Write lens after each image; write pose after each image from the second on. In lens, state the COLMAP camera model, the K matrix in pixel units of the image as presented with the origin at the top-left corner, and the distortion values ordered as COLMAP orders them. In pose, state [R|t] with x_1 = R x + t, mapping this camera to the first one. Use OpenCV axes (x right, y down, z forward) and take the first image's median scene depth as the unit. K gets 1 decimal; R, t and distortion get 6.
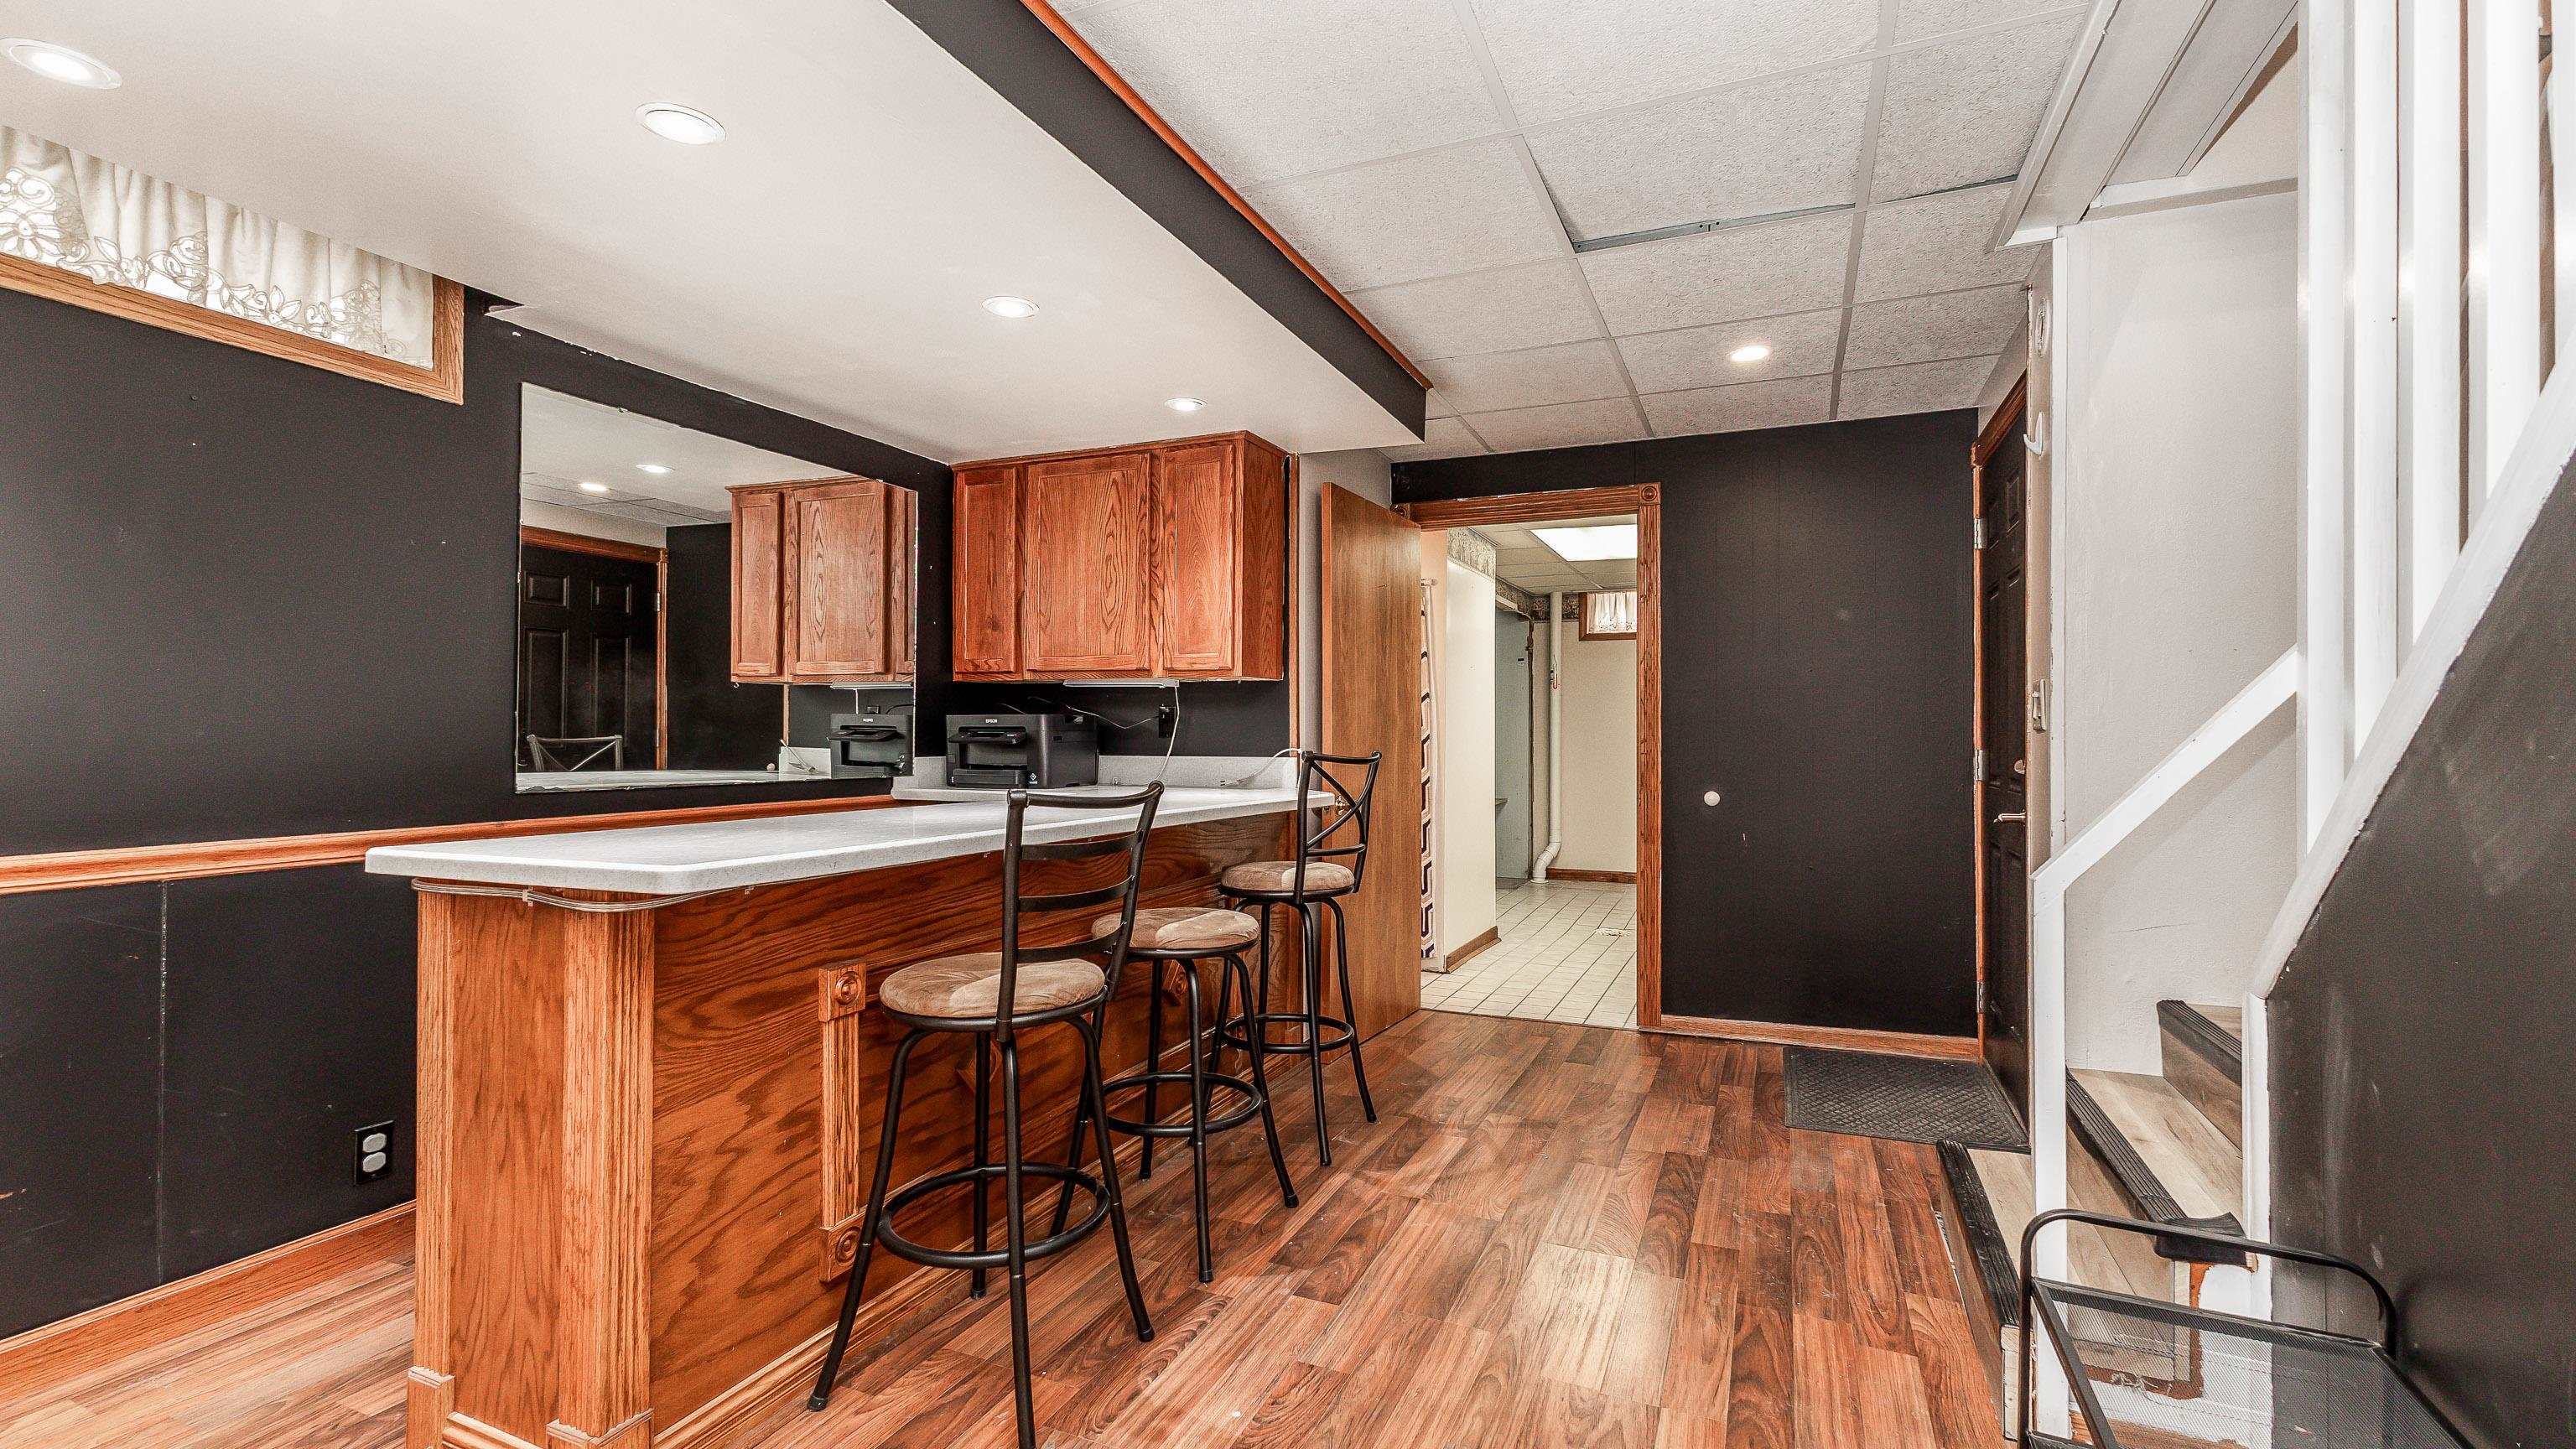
lens RADIAL K [[1172.5, 0, 1285.5], [0, 1172.5, 725.3], [0, 0, 1]] dist [0.001470, 0.000063]
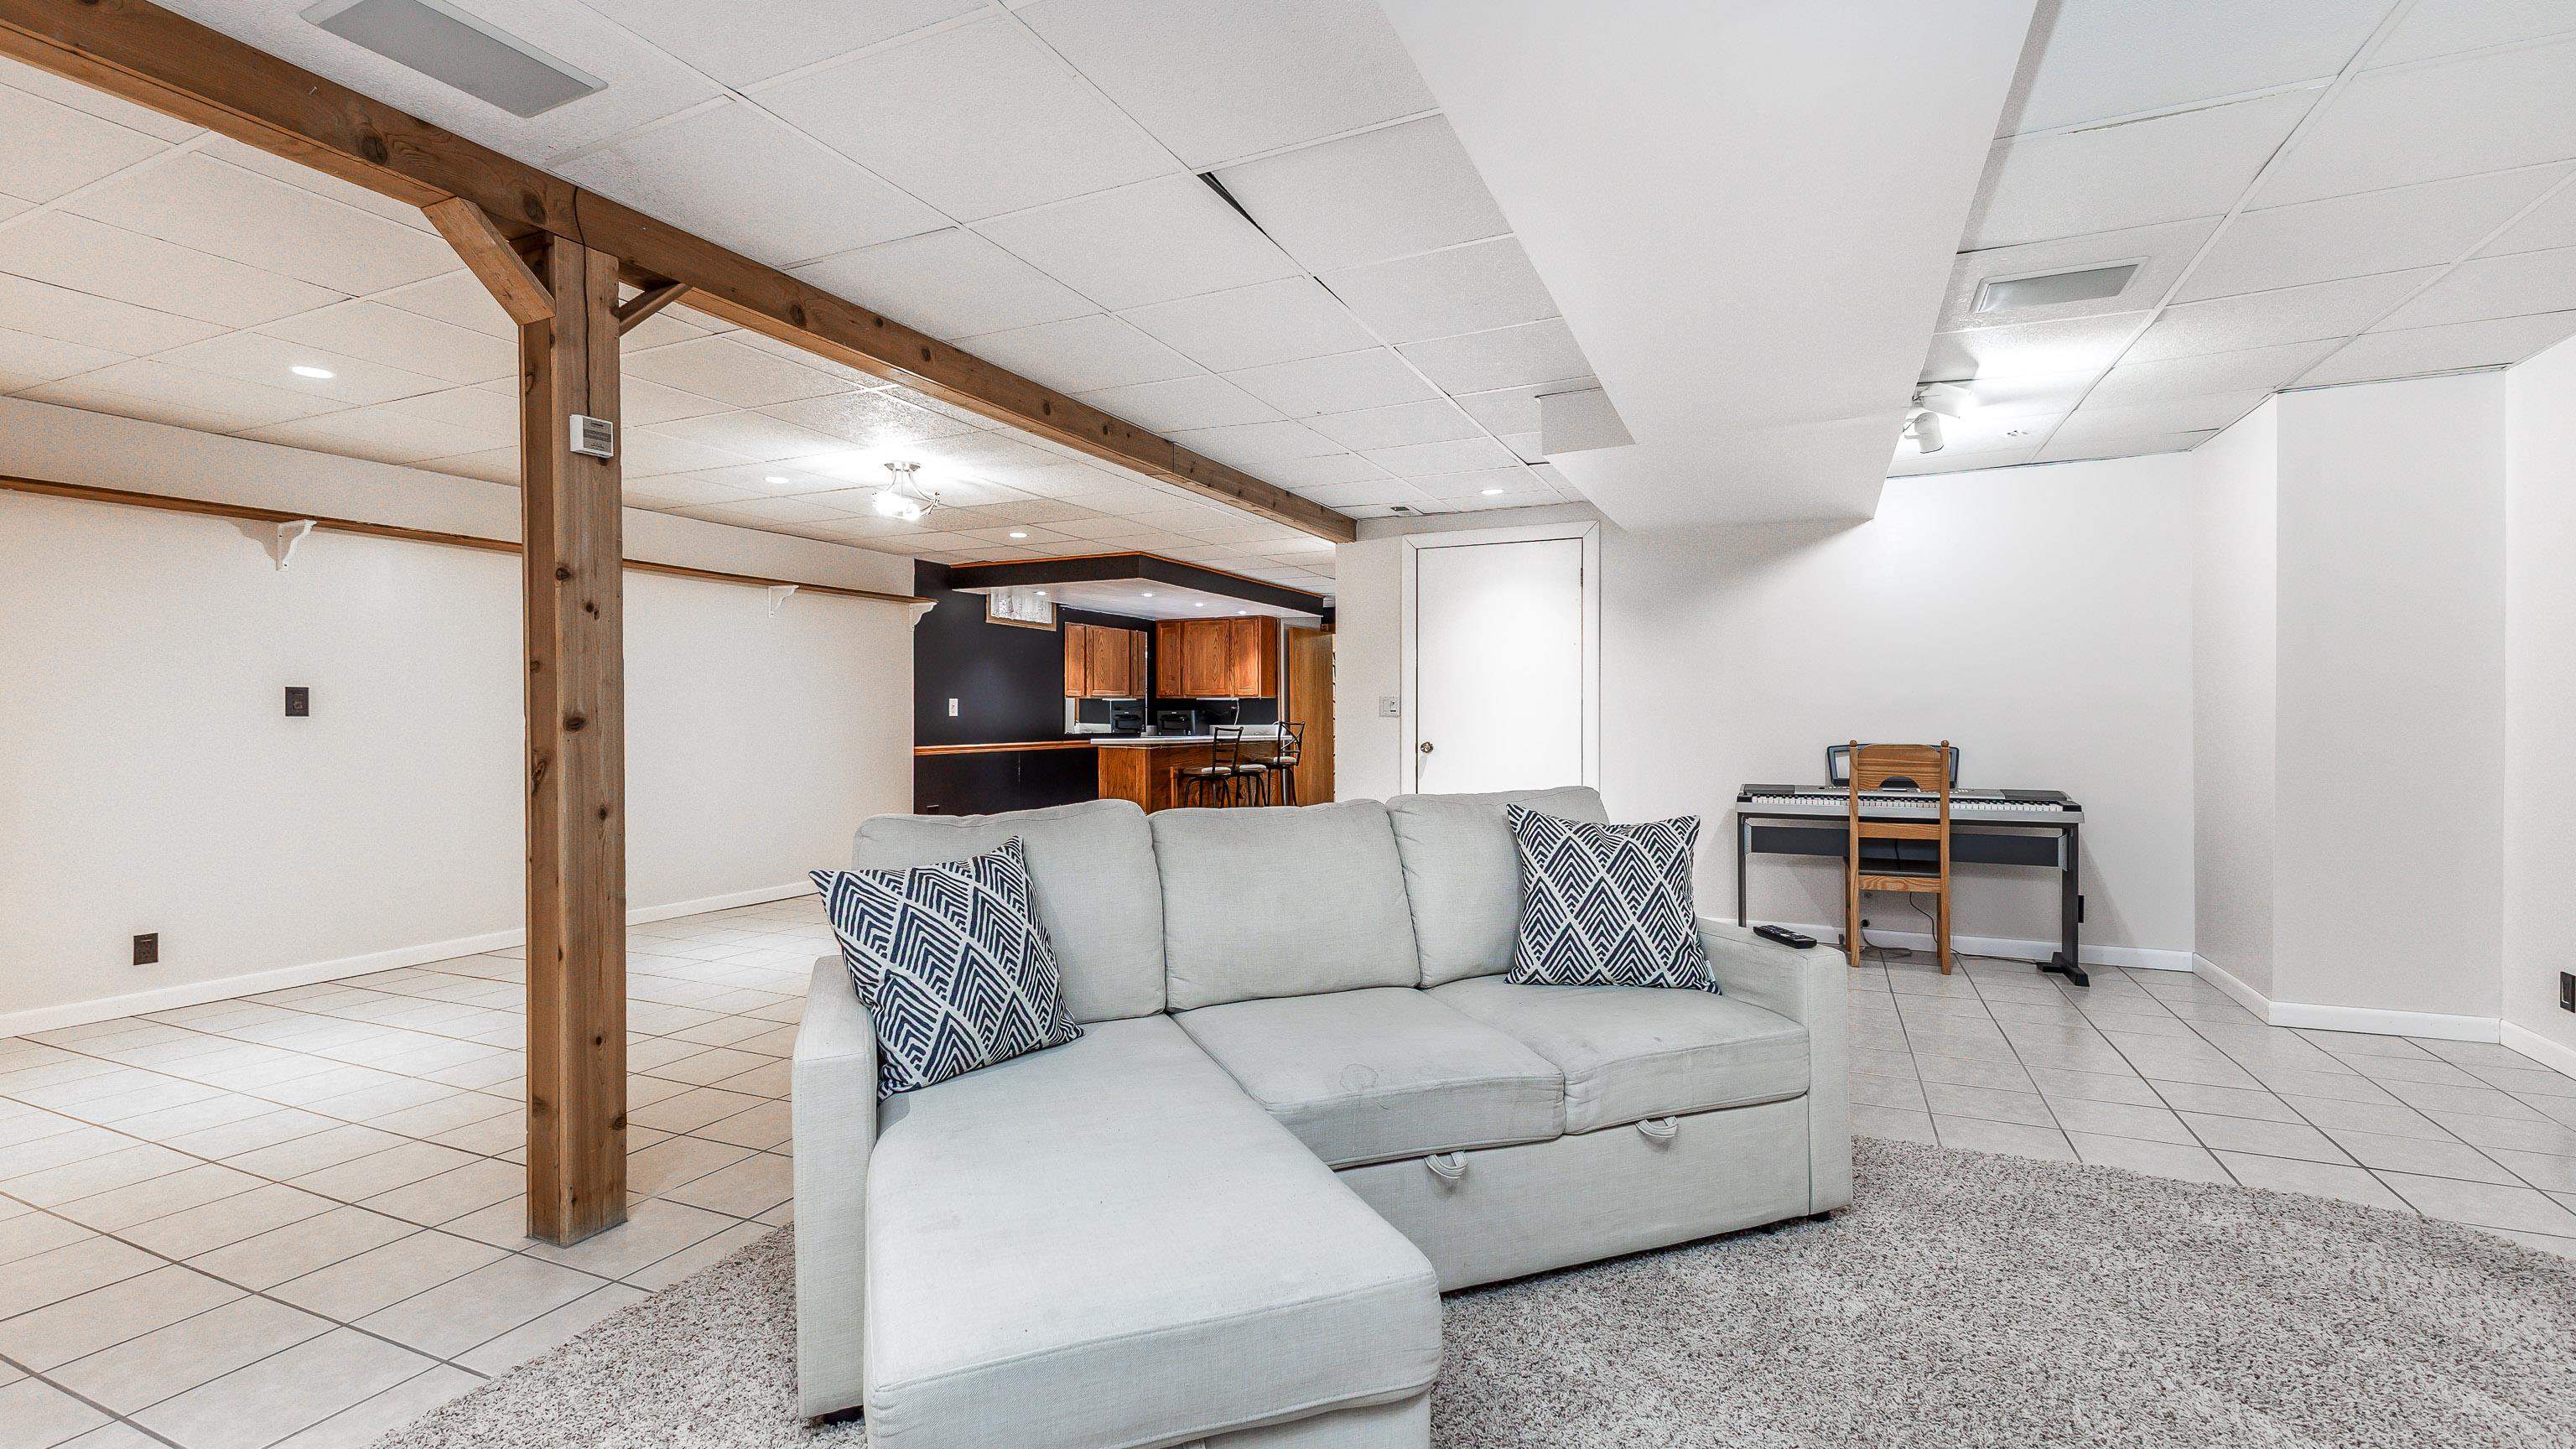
lens RADIAL K [[1172.5, 0, 1288.8], [0, 1172.5, 729.7], [0, 0, 1]] dist [0.001470, 0.000063]
pose [[0.999910, -0.007322, -0.011246, 0.062521], [0.007475, 0.999879, 0.013656, 0.000232], [0.011144, -0.013739, 0.999844, -1.899584]]
